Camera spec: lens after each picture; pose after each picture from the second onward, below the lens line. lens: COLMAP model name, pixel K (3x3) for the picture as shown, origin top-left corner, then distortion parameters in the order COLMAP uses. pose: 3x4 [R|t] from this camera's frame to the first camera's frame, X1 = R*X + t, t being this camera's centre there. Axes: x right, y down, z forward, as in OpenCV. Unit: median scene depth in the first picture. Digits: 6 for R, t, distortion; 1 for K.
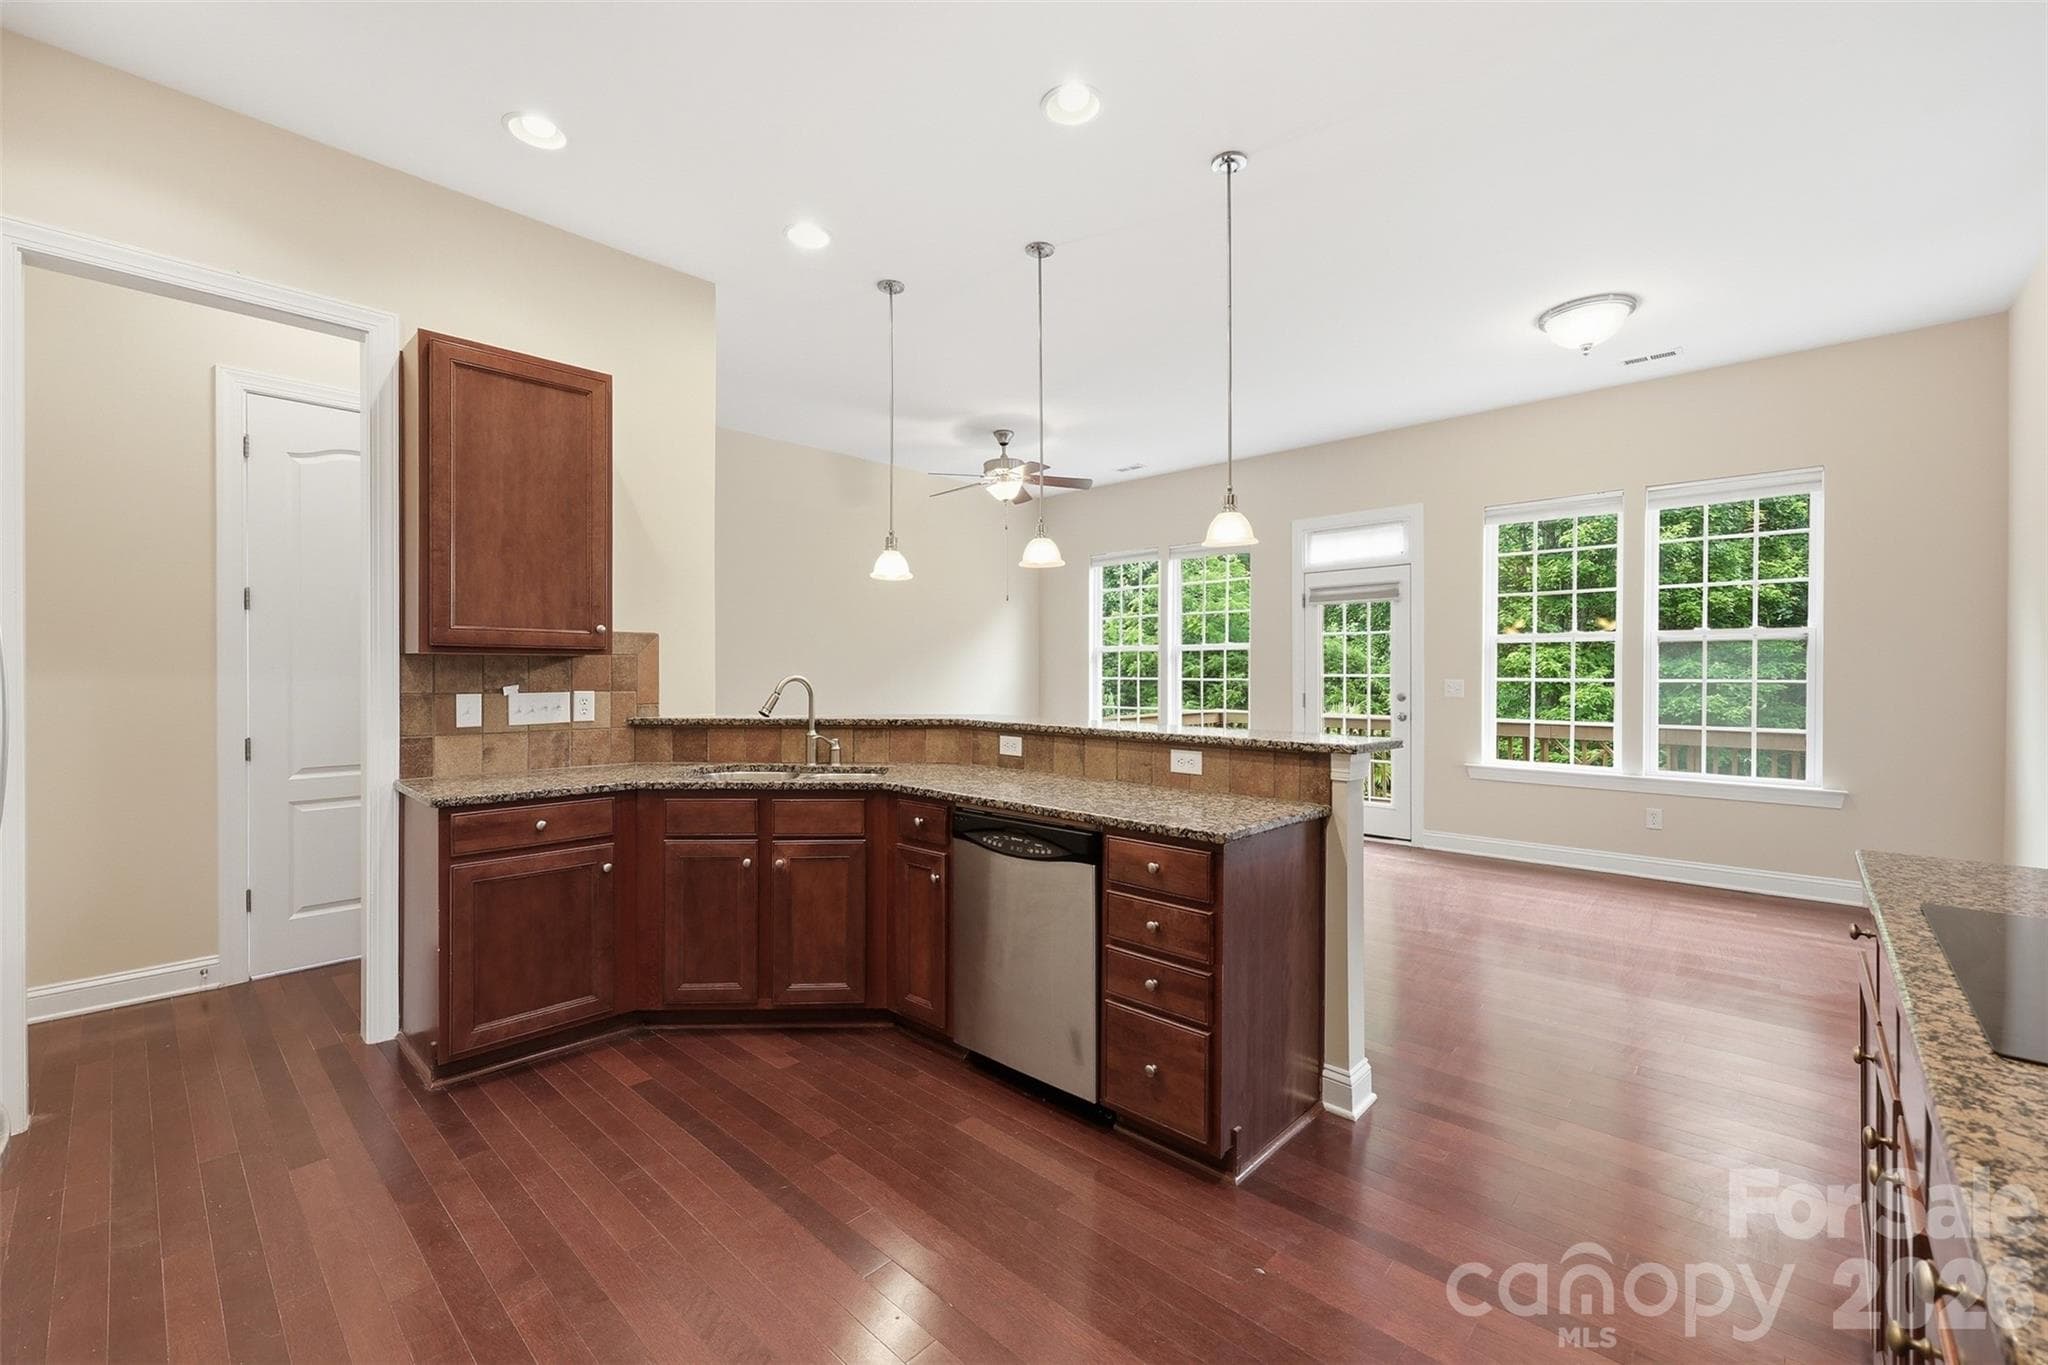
lens RADIAL K [[833.3, 0, 1032.9], [0, 833.3, 672.2], [0, 0, 1]] dist [0.001409, 0.000038]
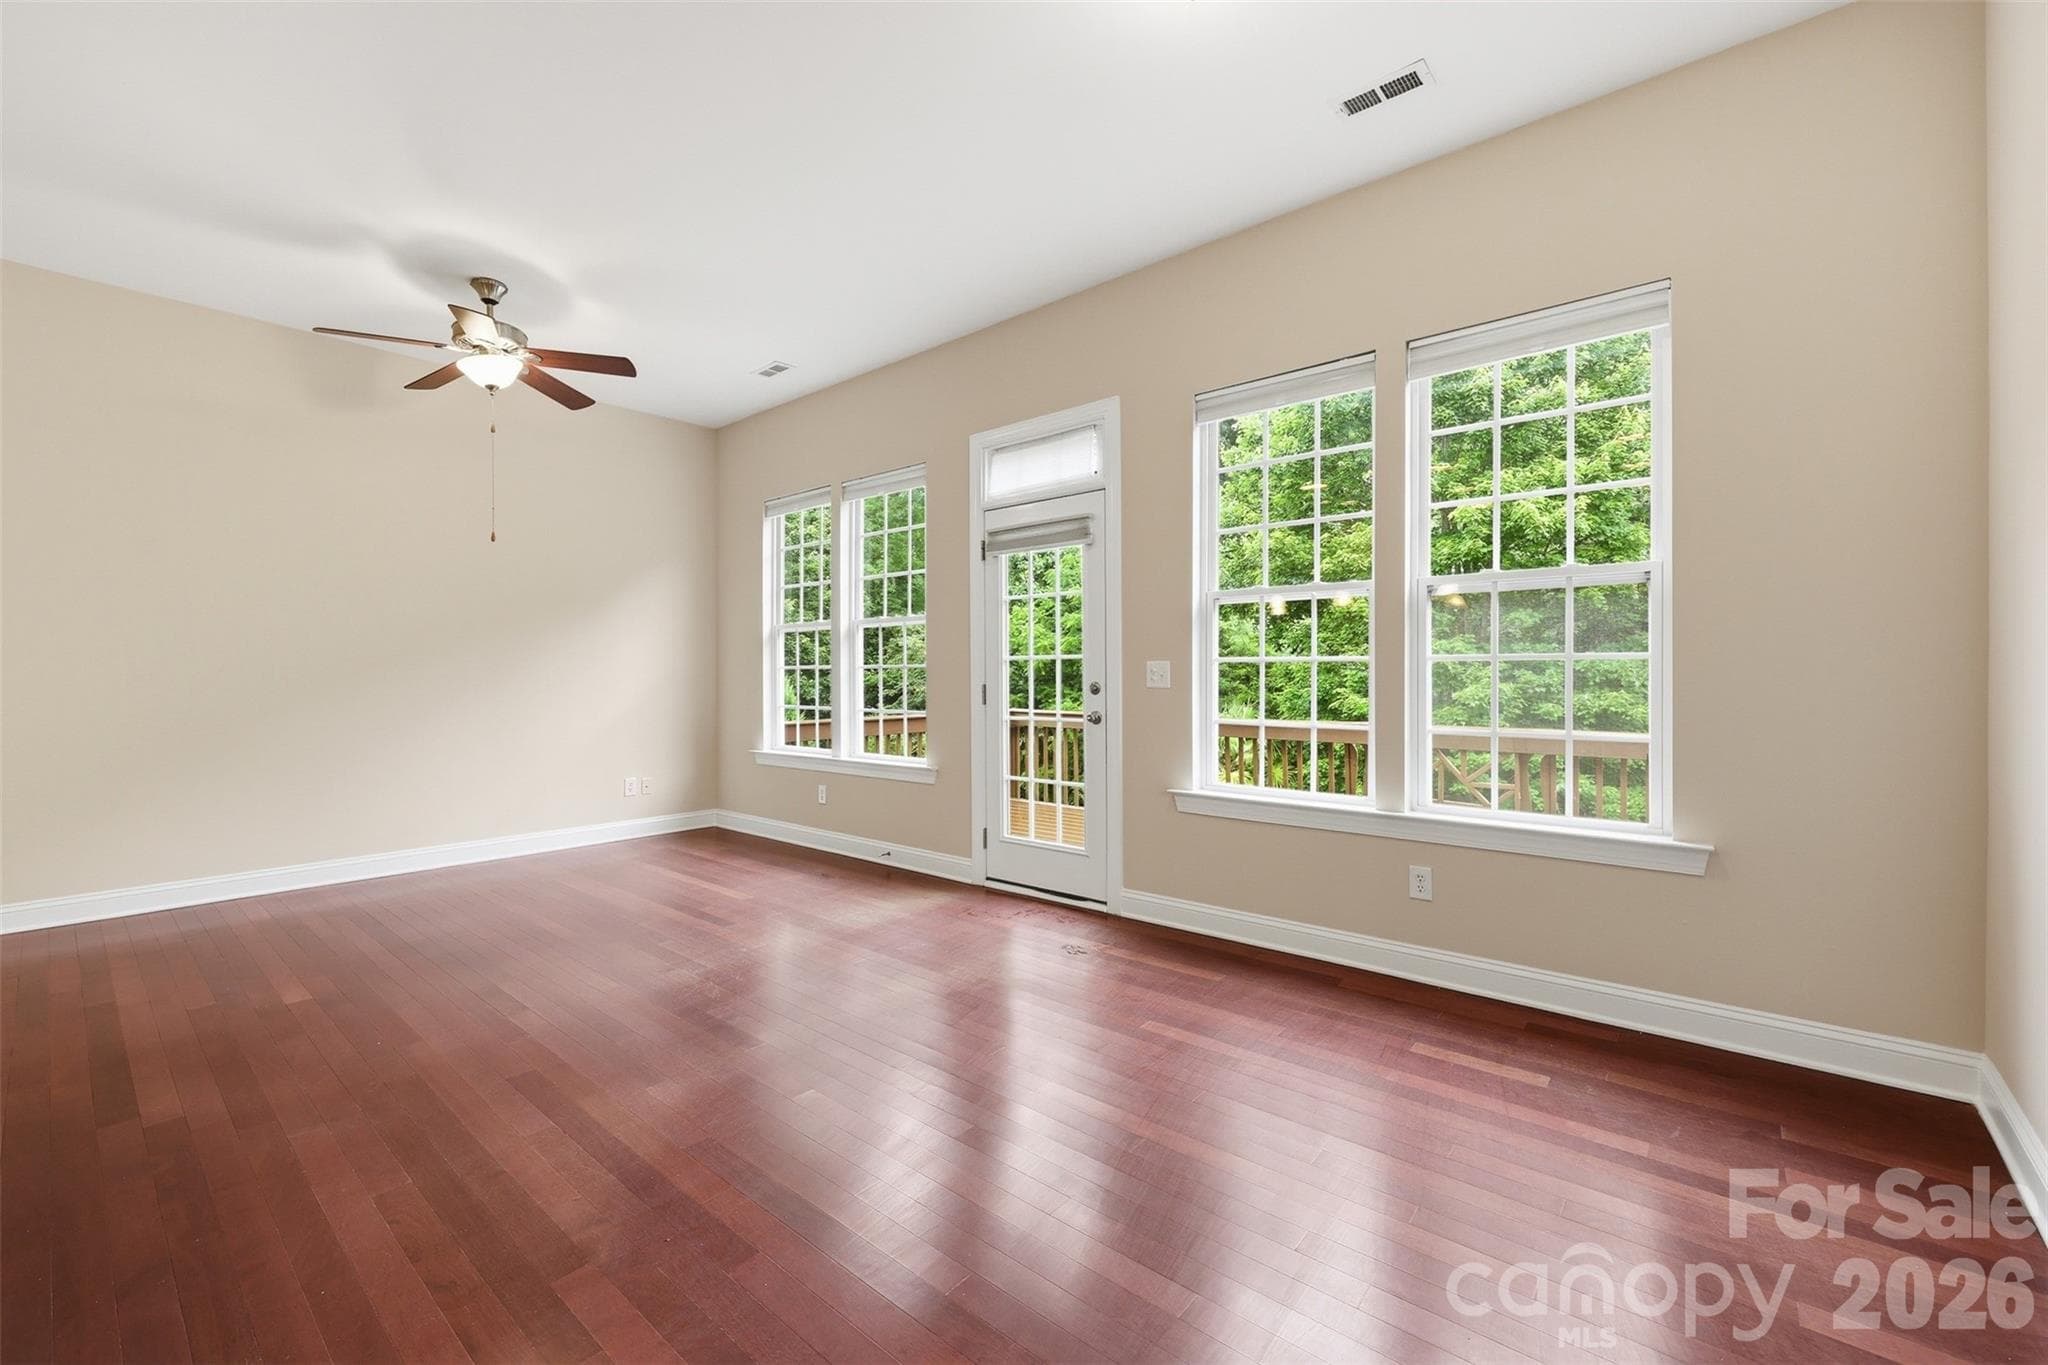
lens RADIAL K [[829.4, 0, 1027.8], [0, 829.4, 678.7], [0, 0, 1]] dist [0.003317, 0.000212]
pose [[0.999126, -0.002445, 0.041717, 0.426426], [0.002283, 0.999990, 0.003930, 0.022589], [-0.041726, -0.003832, 0.999122, 0.399393]]
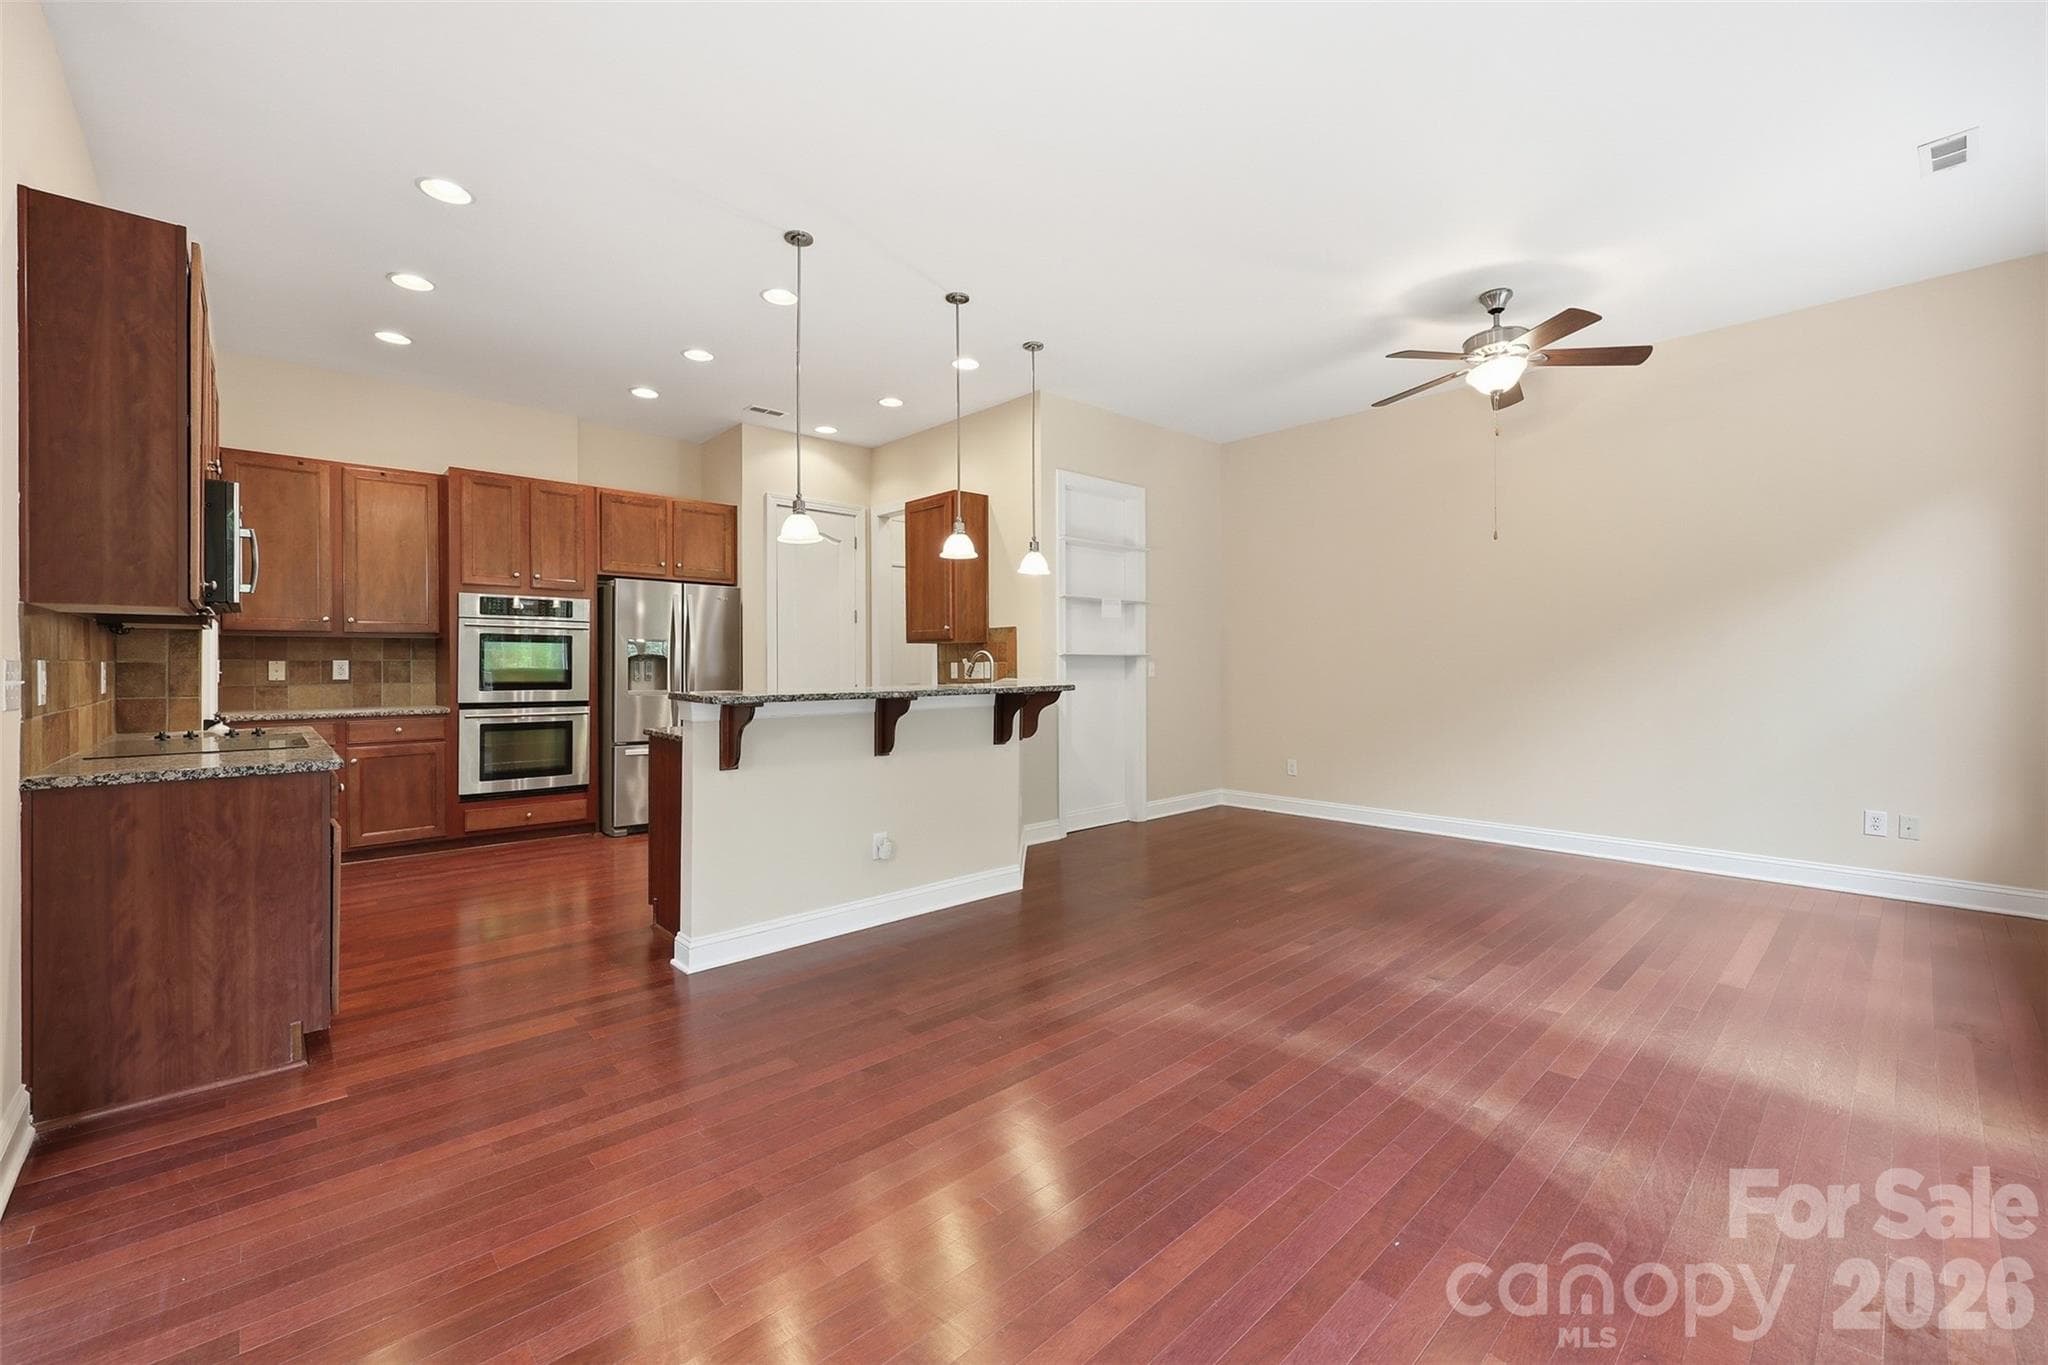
lens RADIAL K [[833.3, 0, 1032.9], [0, 833.3, 672.2], [0, 0, 1]] dist [0.001409, 0.000038]
pose [[-0.071153, 0.006395, -0.997445, 0.732814], [0.001242, 0.999979, 0.006323, 0.020997], [0.997465, -0.000789, -0.071159, 0.721718]]
